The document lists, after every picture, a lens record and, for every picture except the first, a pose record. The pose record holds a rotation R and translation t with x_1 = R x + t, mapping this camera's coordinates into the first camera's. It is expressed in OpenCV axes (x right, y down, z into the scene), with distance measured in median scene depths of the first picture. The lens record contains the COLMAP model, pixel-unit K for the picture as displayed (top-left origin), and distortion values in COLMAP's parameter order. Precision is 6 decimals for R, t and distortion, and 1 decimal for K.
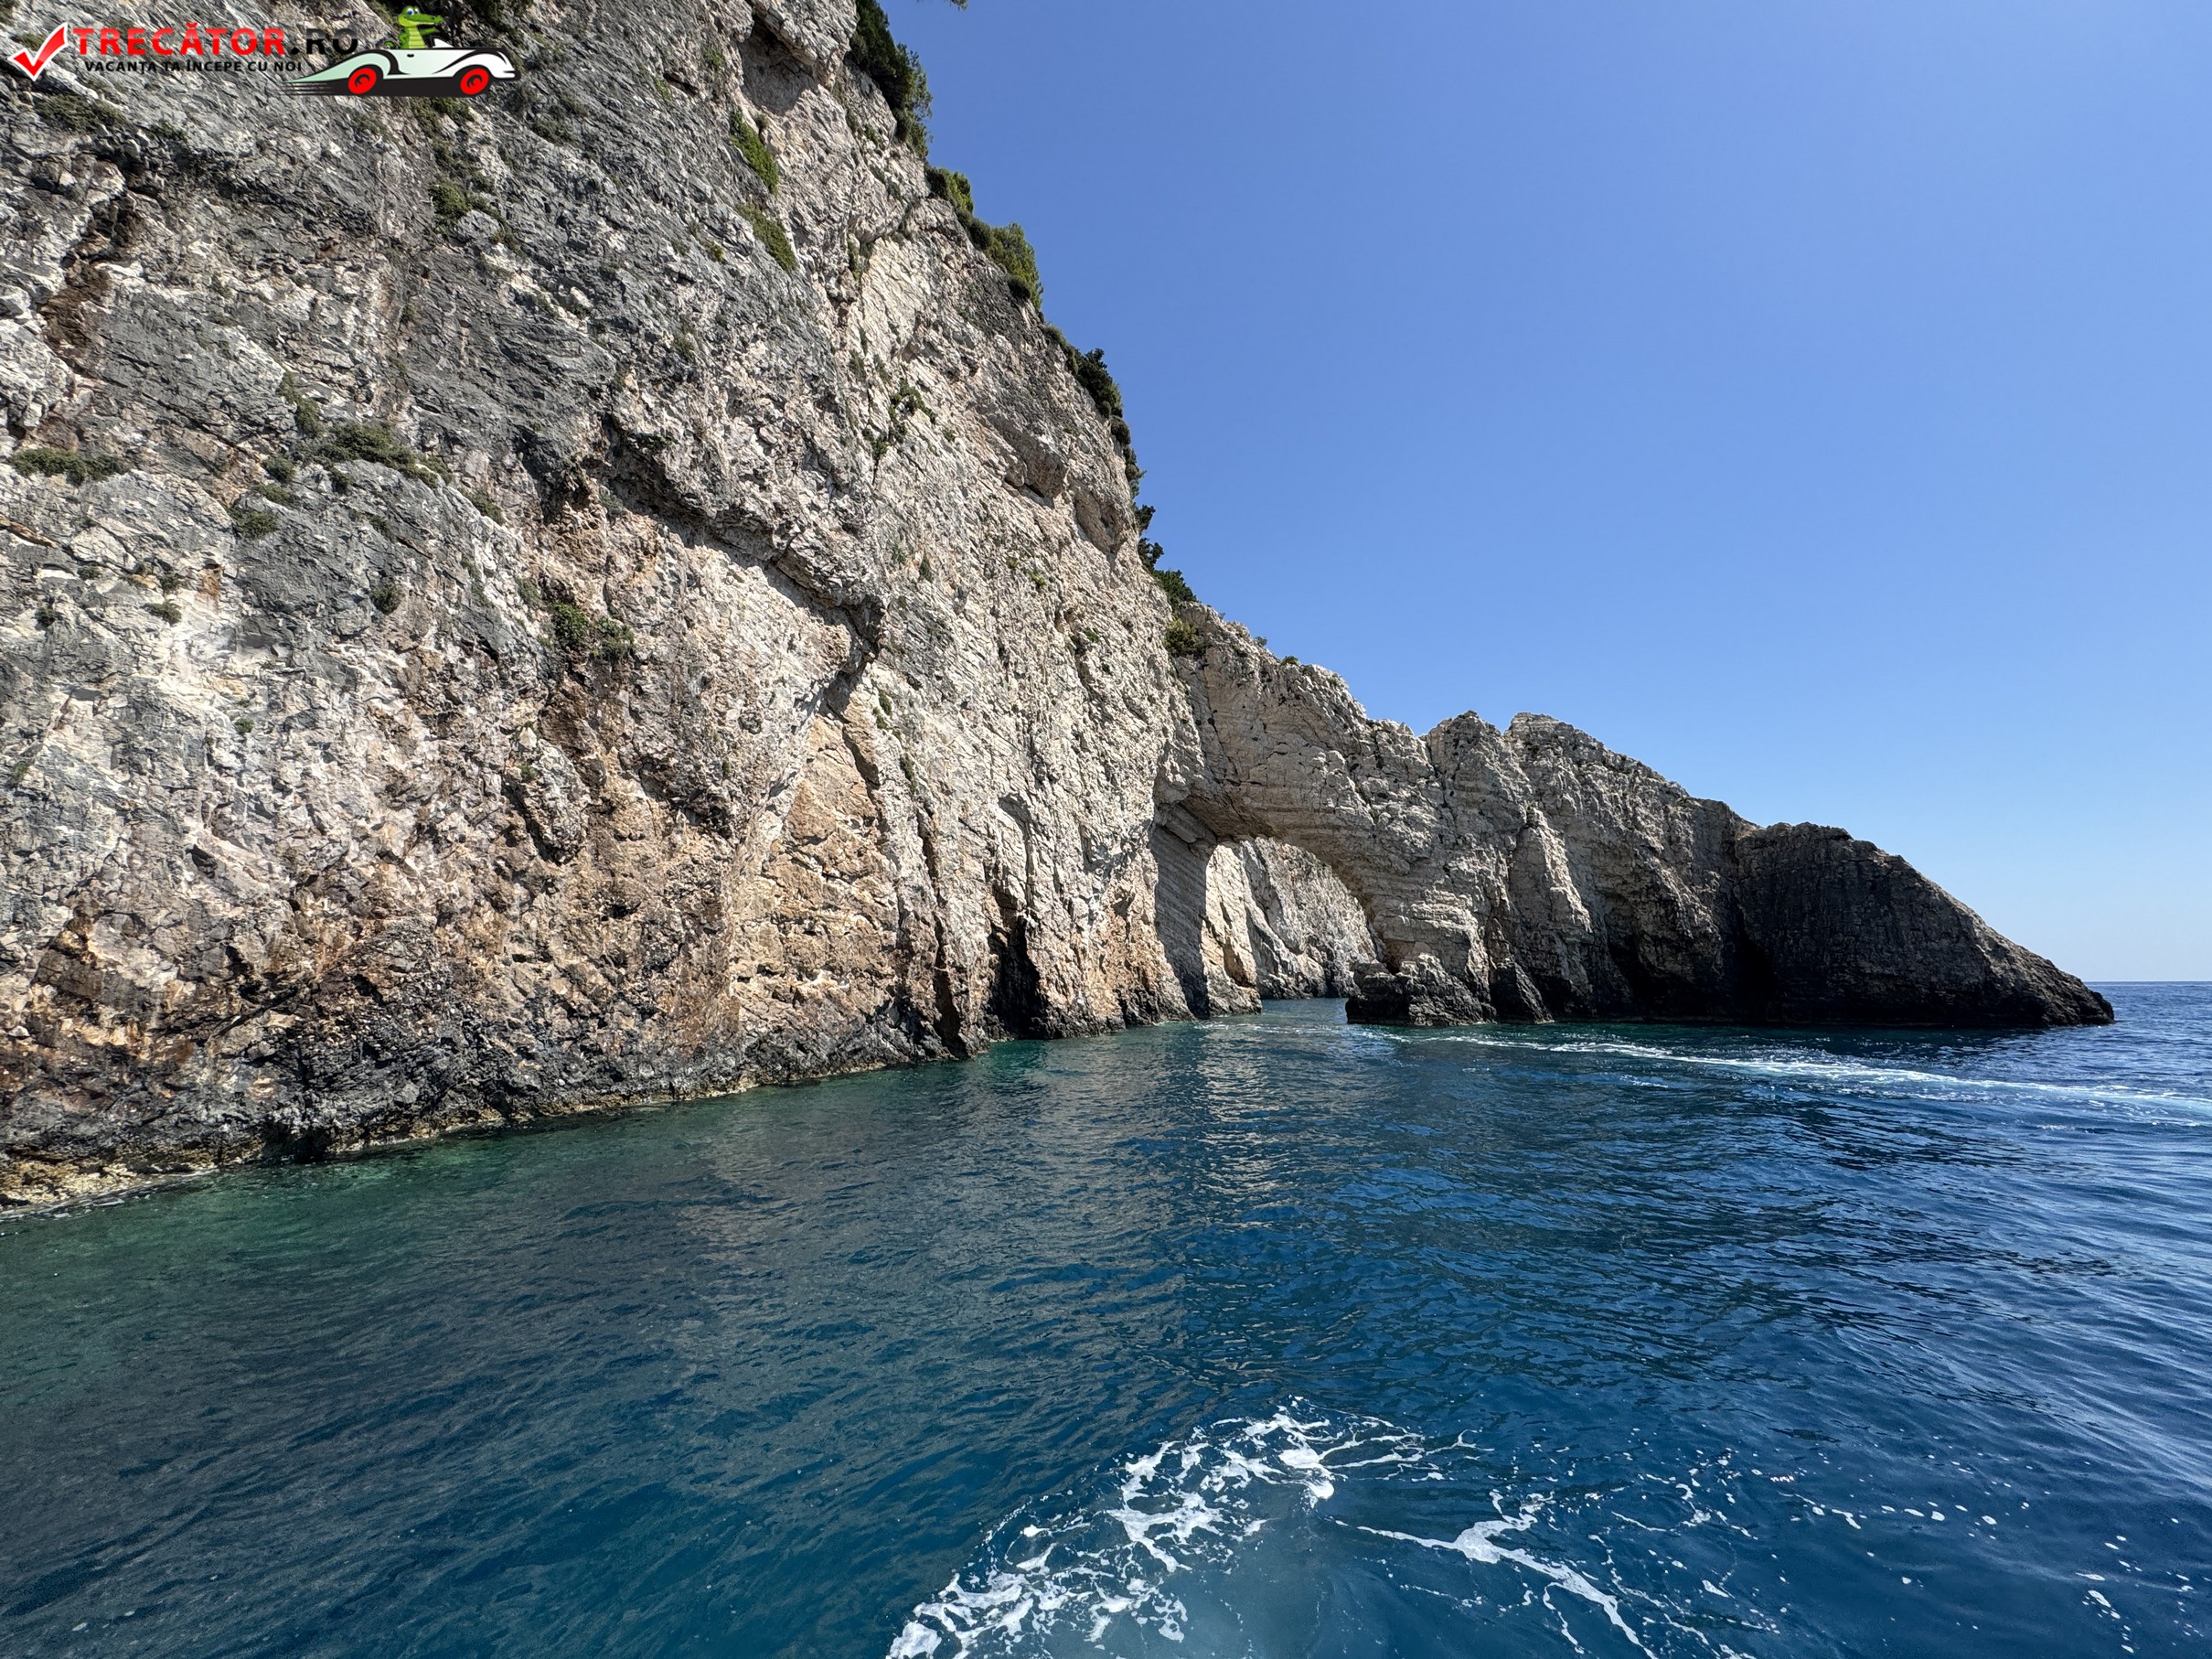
lens RADIAL K [[890.5, 0, 1099.1], [0, 890.5, 823.8], [0, 0, 1]] dist [-0.002449, 0.000854]
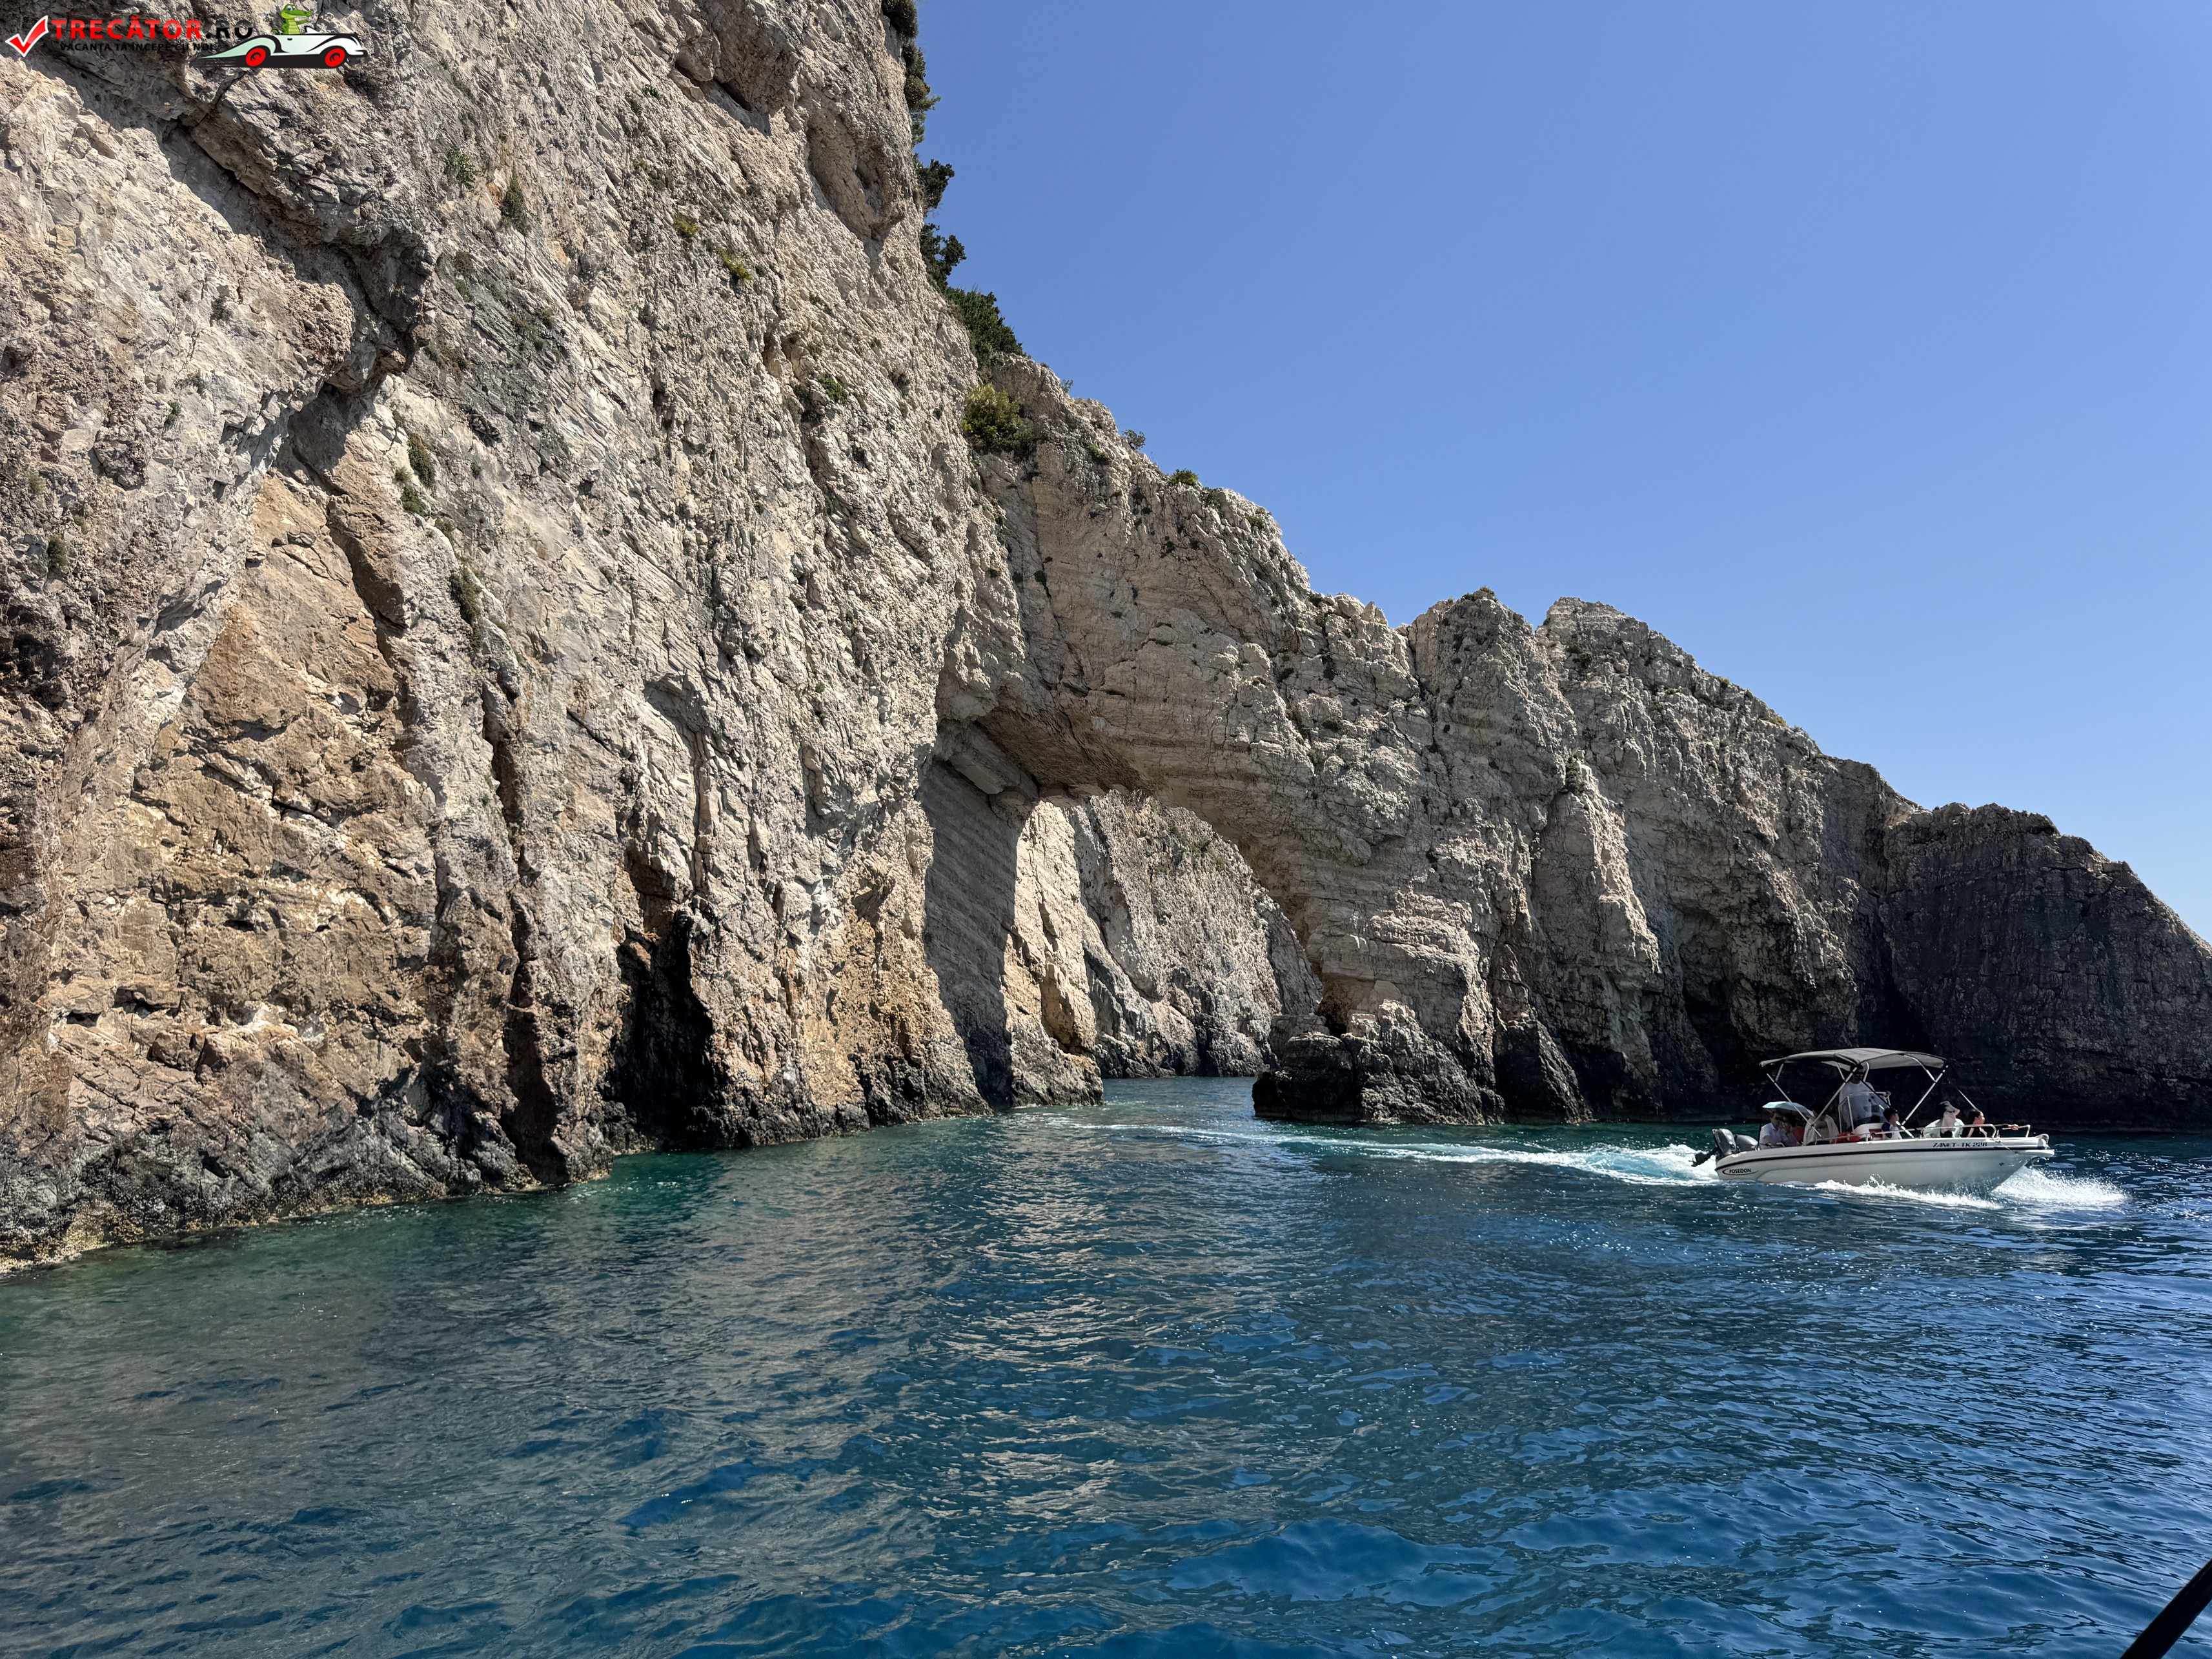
lens RADIAL K [[1559.4, 0, 1111.0], [0, 1559.4, 813.6], [0, 0, 1]] dist [0.138494, -0.225085]
pose [[0.980160, 0.043383, 0.193403, -0.018605], [-0.048641, 0.998562, 0.022518, 0.011445], [-0.192148, -0.031478, 0.980861, 0.043681]]
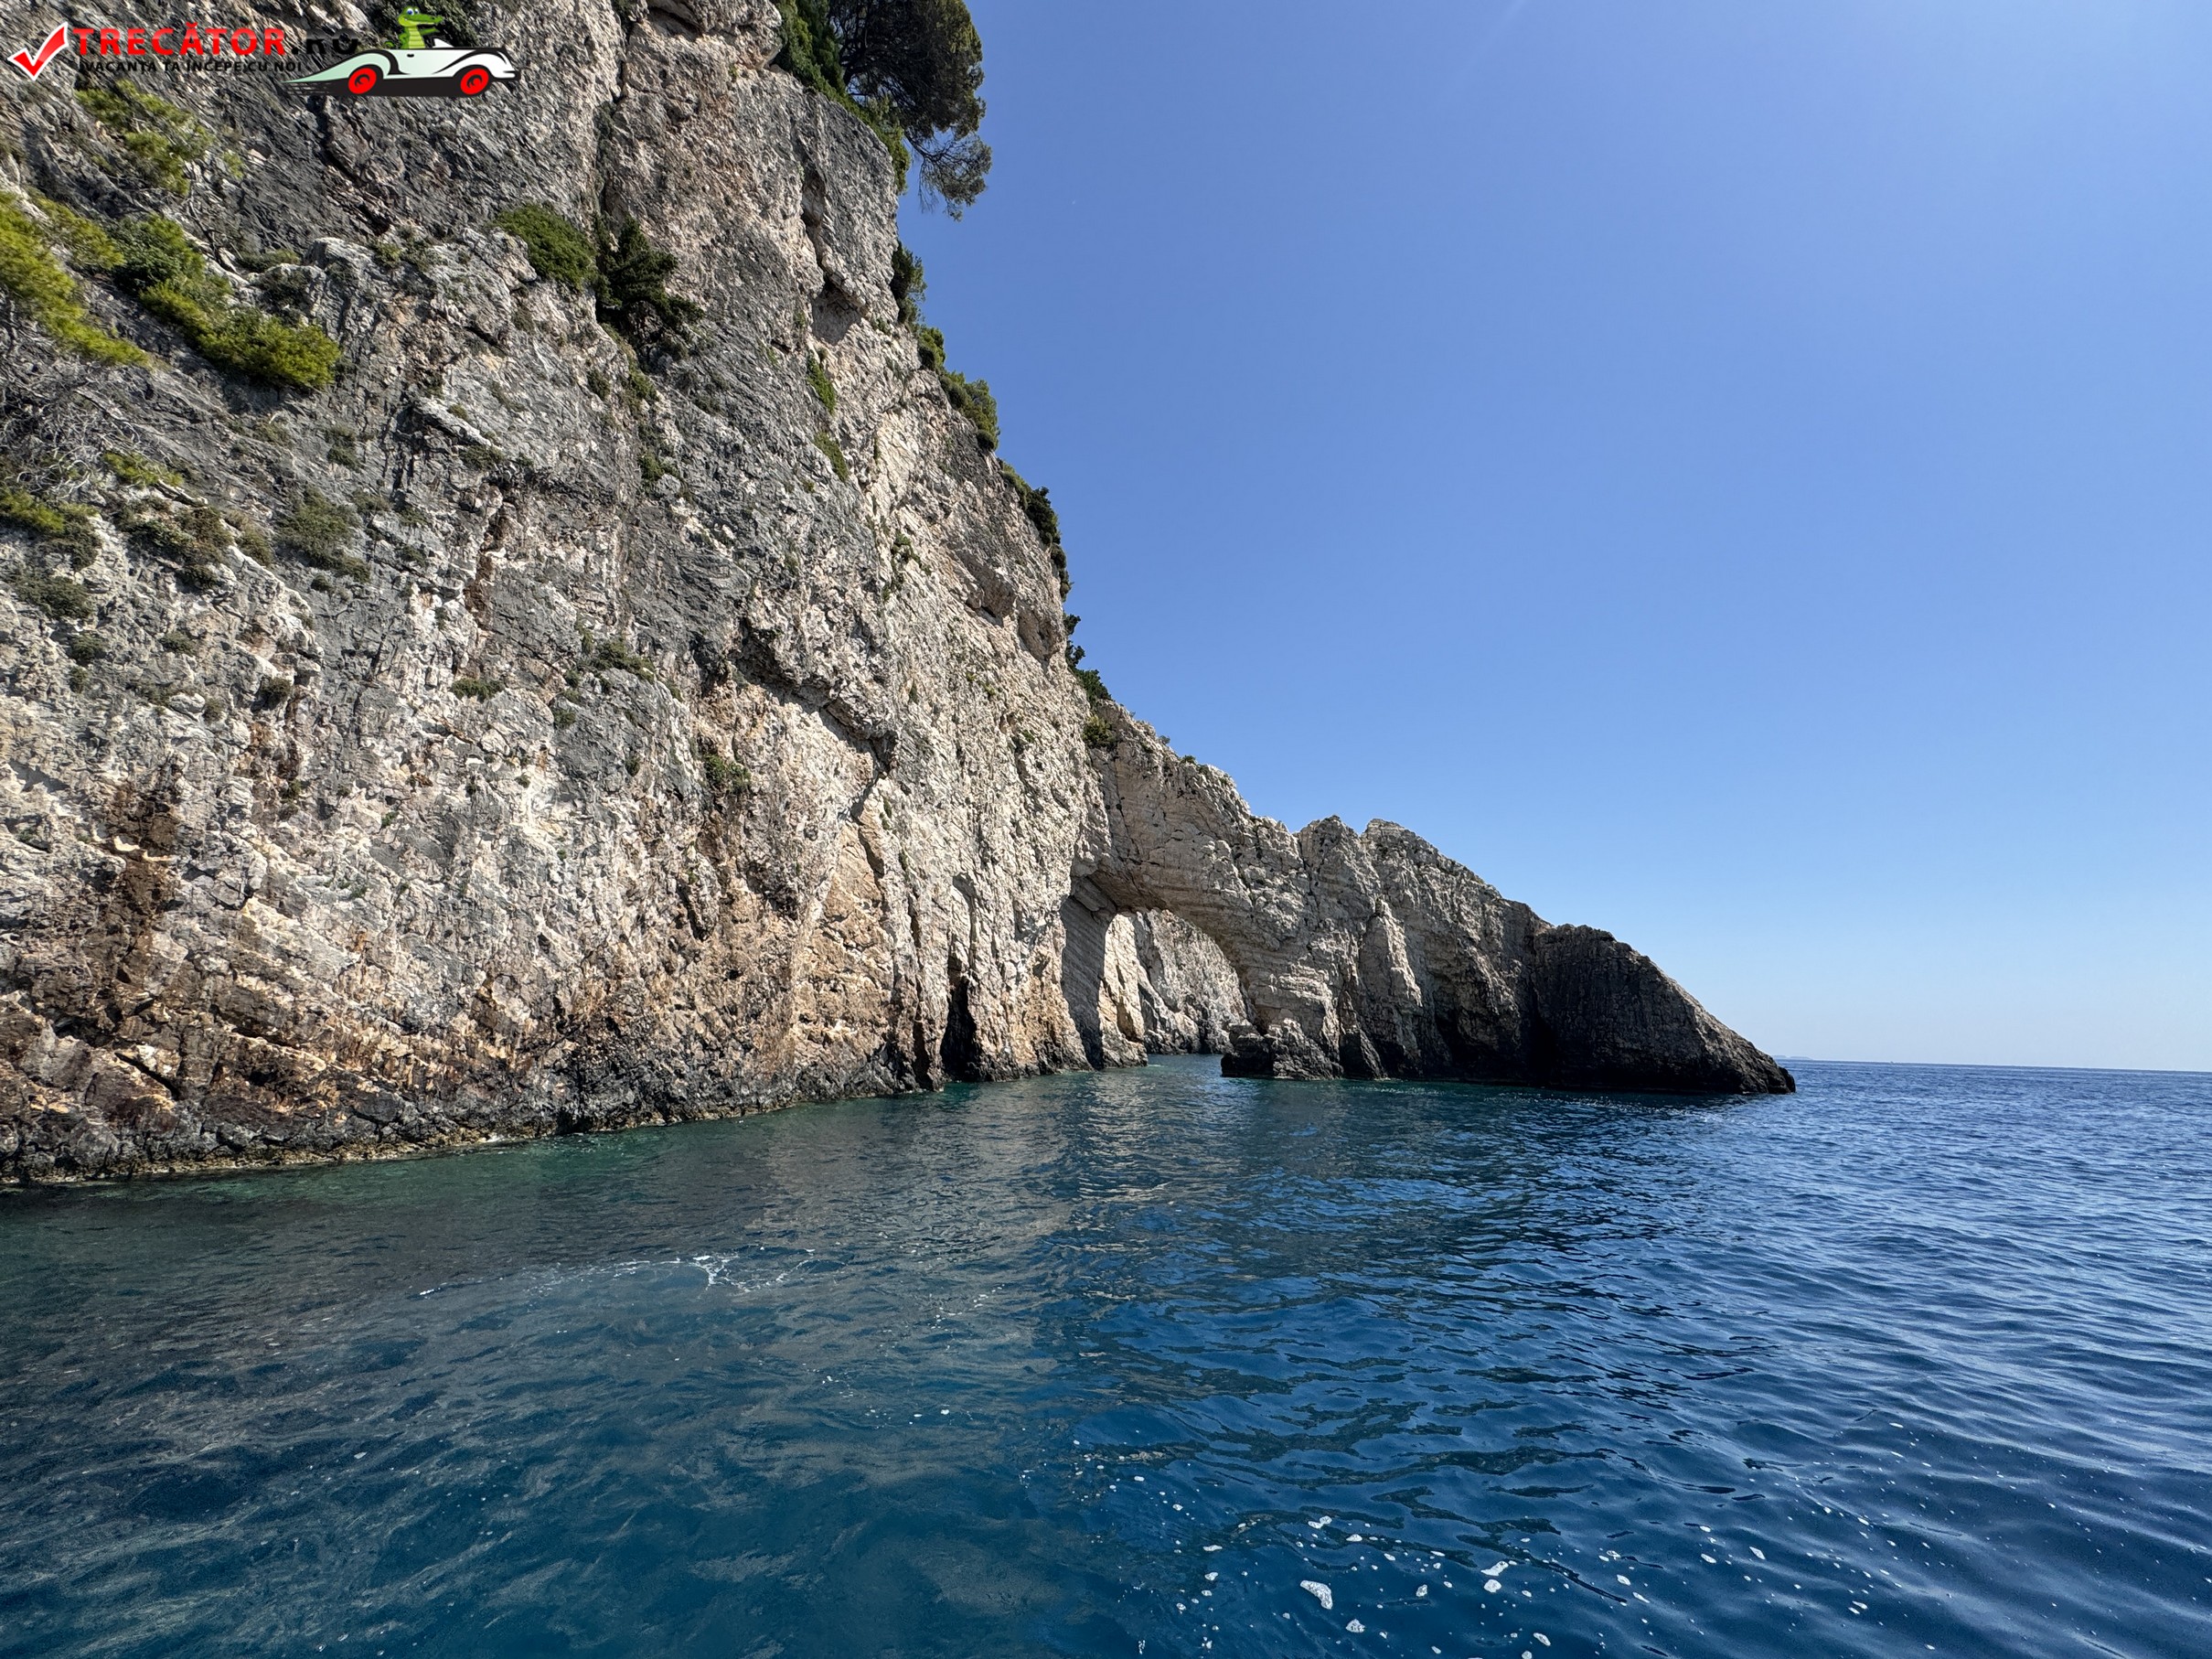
lens RADIAL K [[890.5, 0, 1099.1], [0, 890.5, 823.8], [0, 0, 1]] dist [-0.002449, 0.000854]
pose [[0.989589, 0.065524, 0.128144, -0.063497], [-0.058405, 0.996575, -0.058548, -0.034898], [-0.131542, 0.050454, 0.990026, -0.185356]]
